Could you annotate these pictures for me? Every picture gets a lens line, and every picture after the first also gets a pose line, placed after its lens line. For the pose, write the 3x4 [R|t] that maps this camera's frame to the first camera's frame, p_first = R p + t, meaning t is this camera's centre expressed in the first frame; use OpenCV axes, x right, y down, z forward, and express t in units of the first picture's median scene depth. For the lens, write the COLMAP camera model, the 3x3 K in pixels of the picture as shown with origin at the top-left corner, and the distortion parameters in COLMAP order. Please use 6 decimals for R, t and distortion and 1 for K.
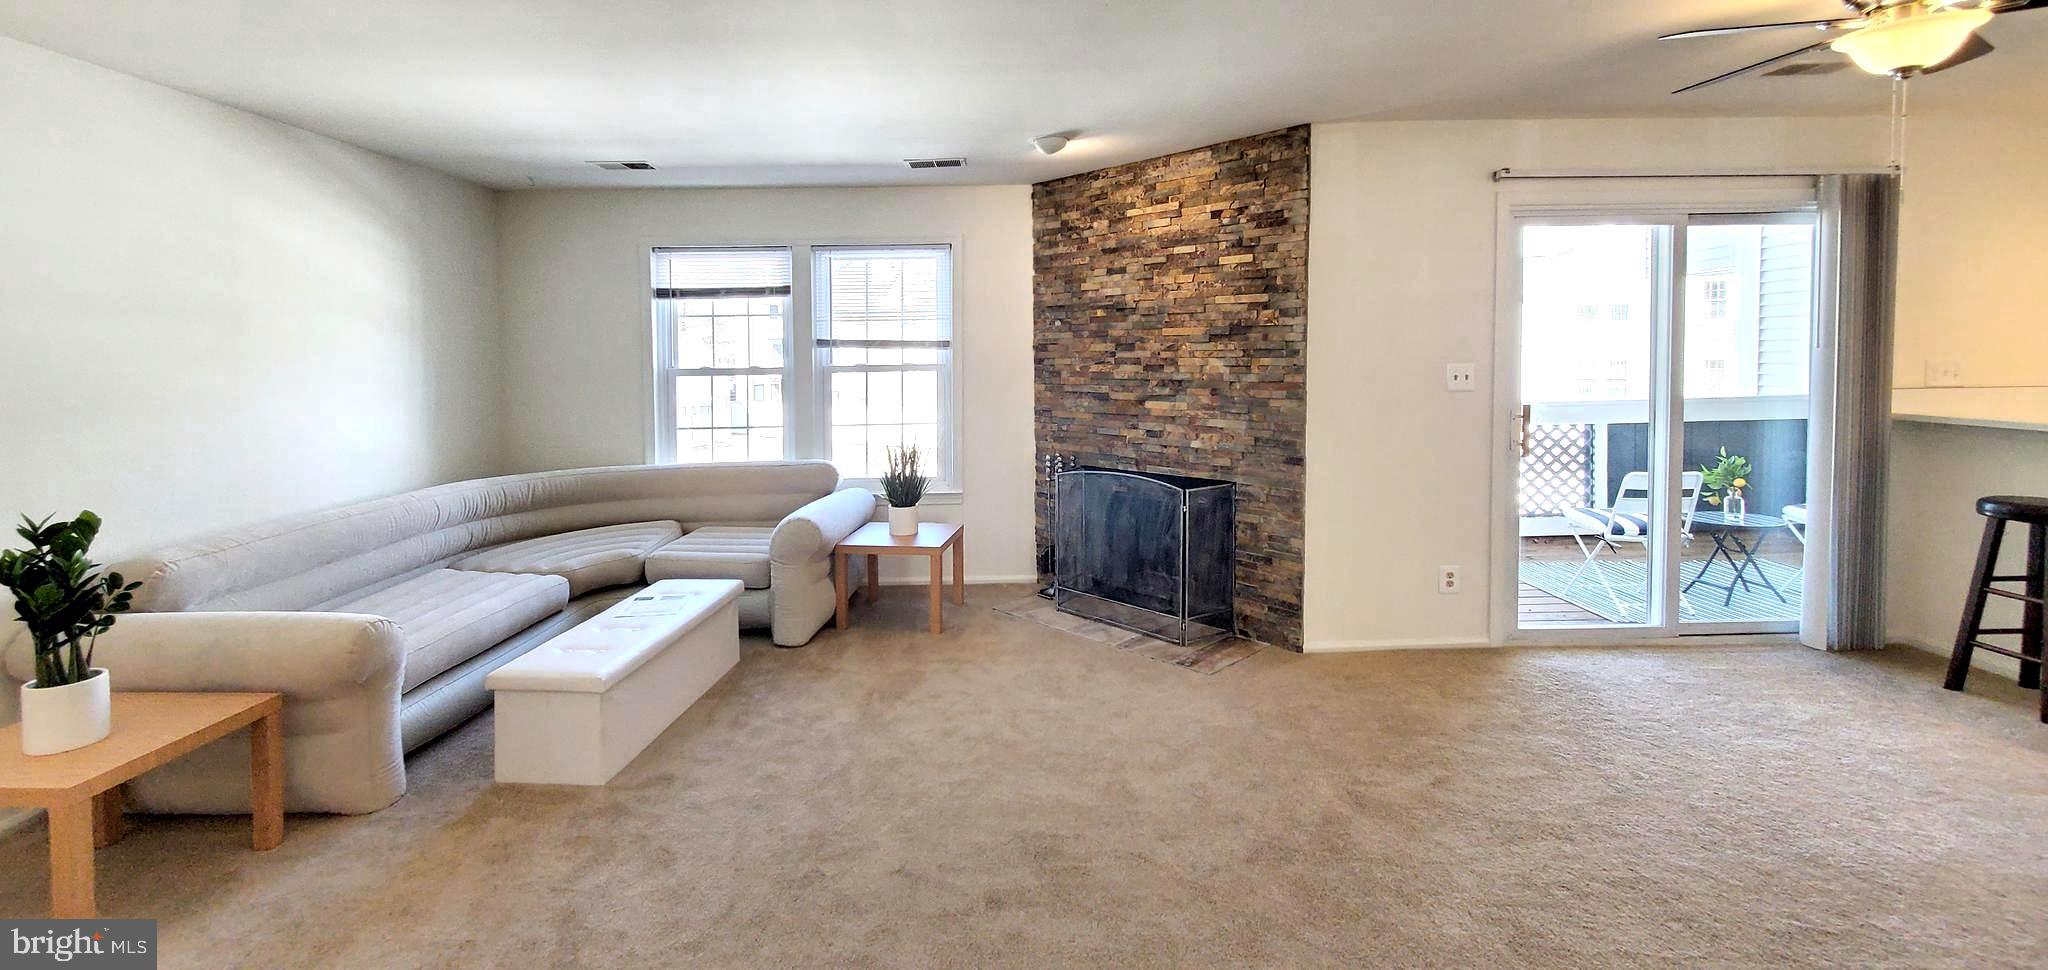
lens RADIAL K [[895.6, 0, 1073.8], [0, 895.6, 409.2], [0, 0, 1]] dist [0.007984, -0.001786]
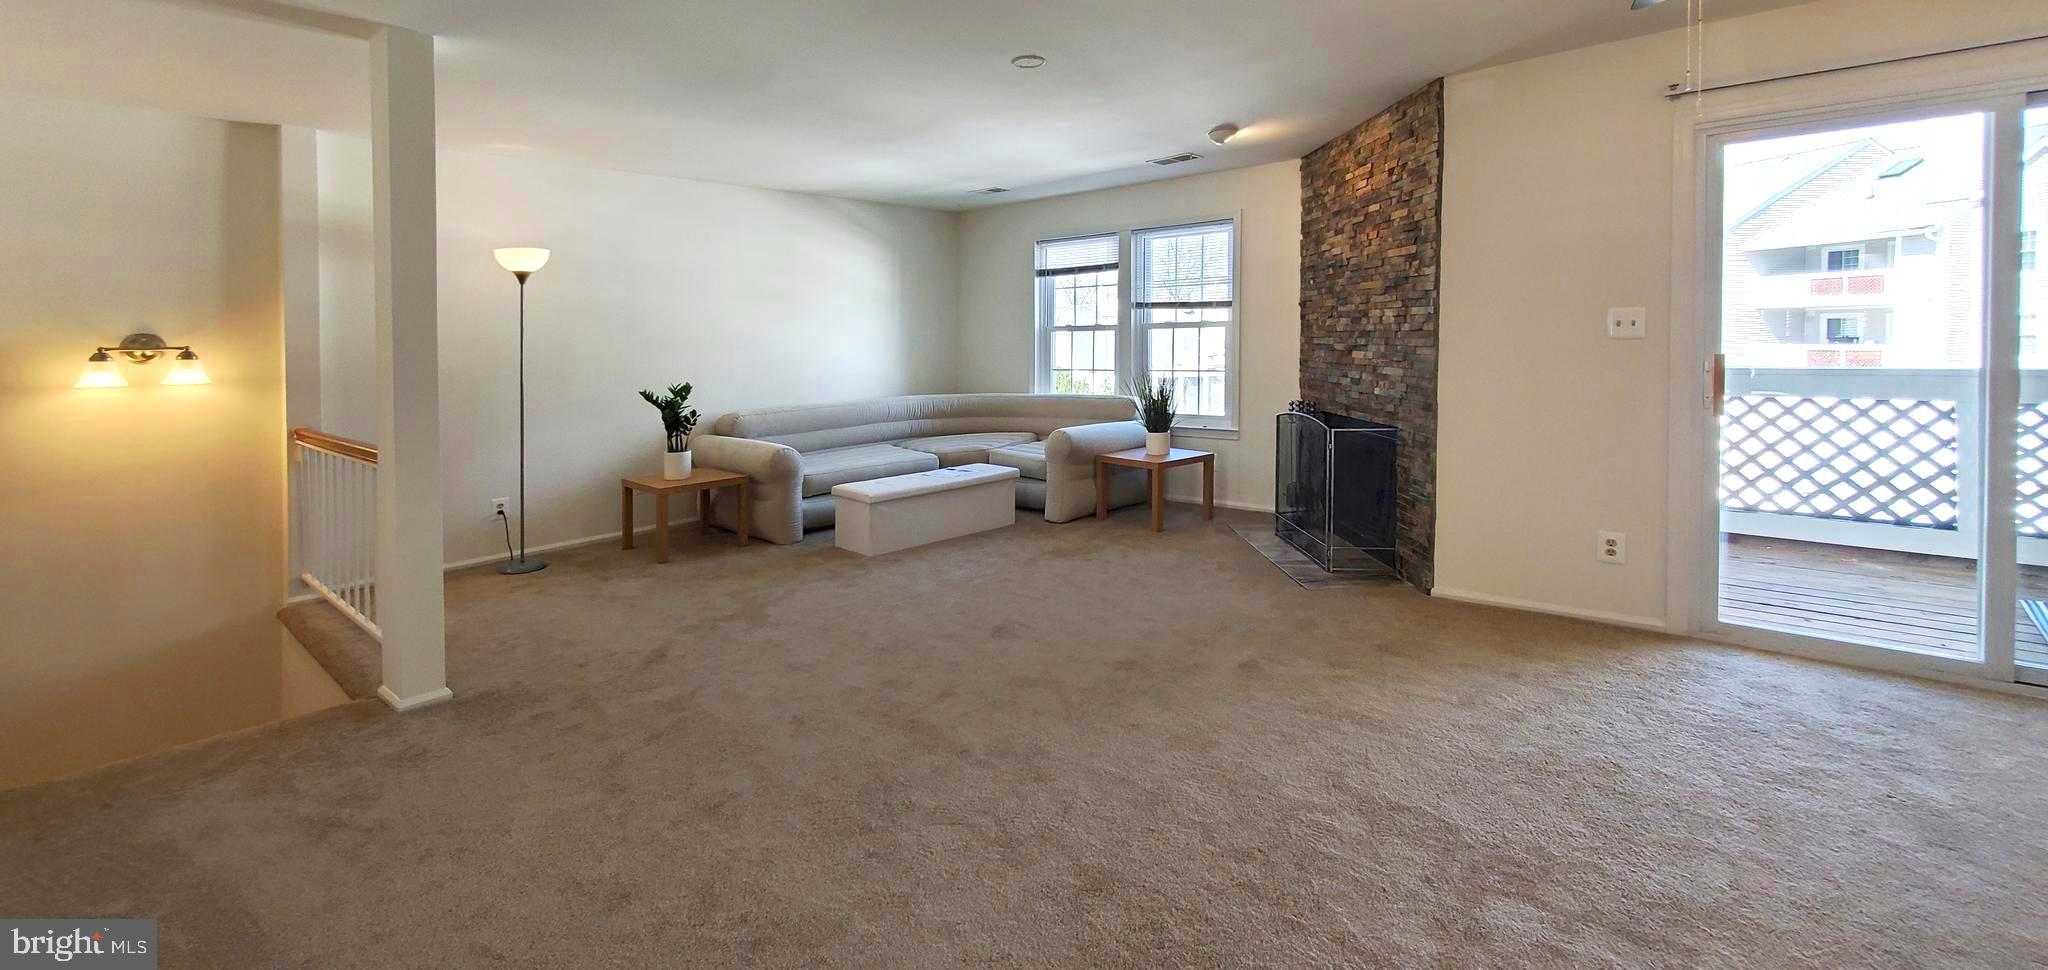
lens RADIAL K [[895.6, 0, 1008.5], [0, 895.6, 366.3], [0, 0, 1]] dist [0.007984, -0.001786]
pose [[0.732798, 0.019583, -0.680165, 0.529883], [-0.027932, 0.999609, -0.001313, 0.023336], [0.679873, 0.019961, 0.733058, -0.071552]]
